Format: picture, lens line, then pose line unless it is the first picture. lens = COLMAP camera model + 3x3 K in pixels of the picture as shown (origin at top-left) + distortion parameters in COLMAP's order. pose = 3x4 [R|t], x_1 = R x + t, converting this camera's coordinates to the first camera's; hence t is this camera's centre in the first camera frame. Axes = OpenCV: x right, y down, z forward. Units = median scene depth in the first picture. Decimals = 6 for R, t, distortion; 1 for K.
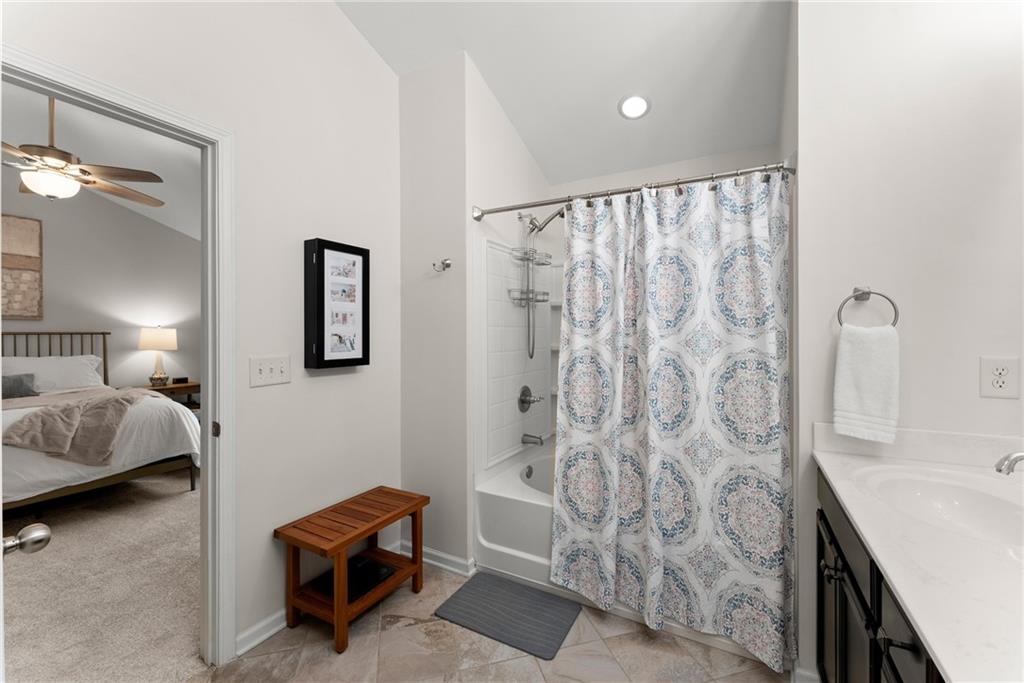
lens RADIAL K [[412.2, 0, 515.6], [0, 412.2, 341.9], [0, 0, 1]] dist [0.002125, -0.000301]
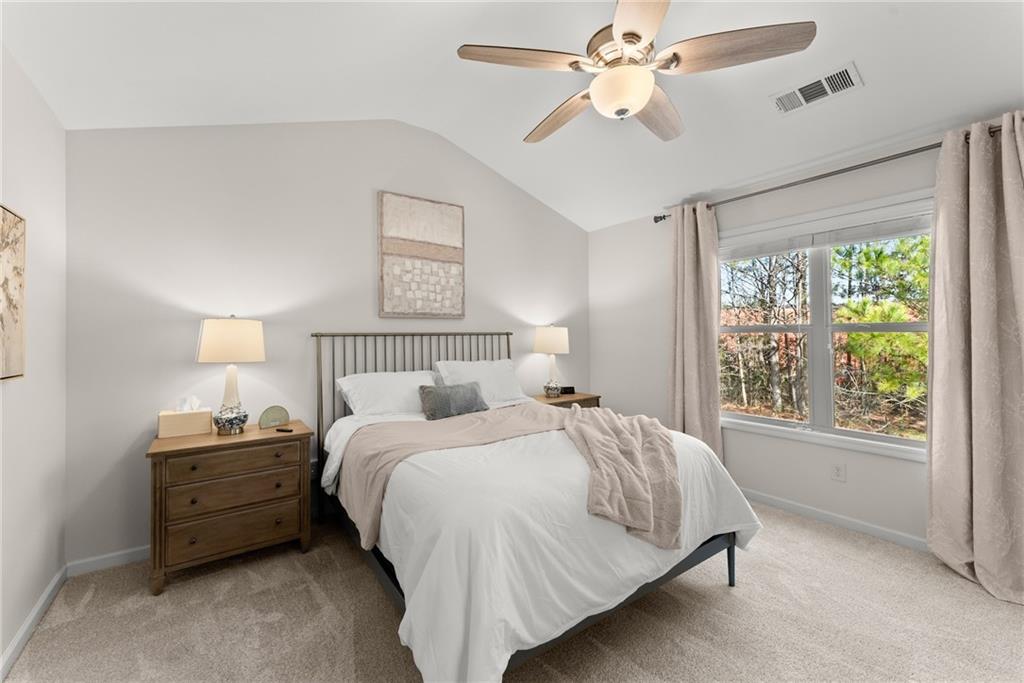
lens RADIAL K [[419.8, 0, 513.2], [0, 419.8, 325.1], [0, 0, 1]] dist [0.001883, -0.000006]
pose [[0.903187, -0.024494, -0.428548, -0.673991], [0.006922, 0.999072, -0.042515, -0.001466], [0.429192, 0.035433, 0.902518, 0.242986]]
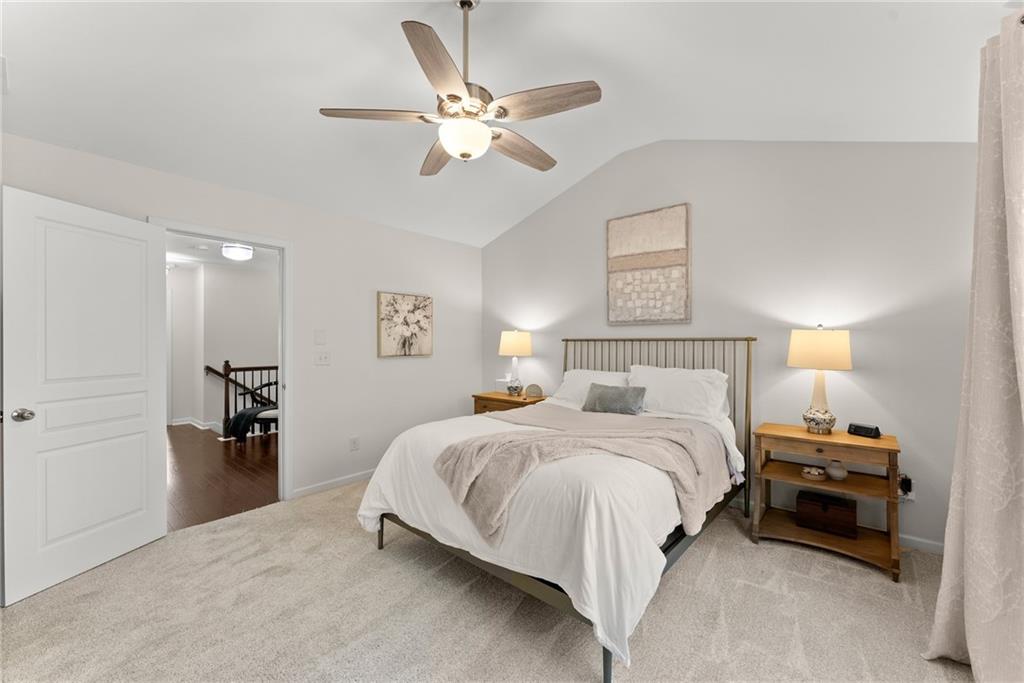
lens RADIAL K [[412.2, 0, 515.6], [0, 412.2, 341.9], [0, 0, 1]] dist [0.002125, -0.000301]
pose [[-0.211896, -0.002466, -0.977289, -0.273433], [-0.015339, 0.999882, 0.000803, -0.011638], [0.977172, 0.015161, -0.211909, 0.842764]]
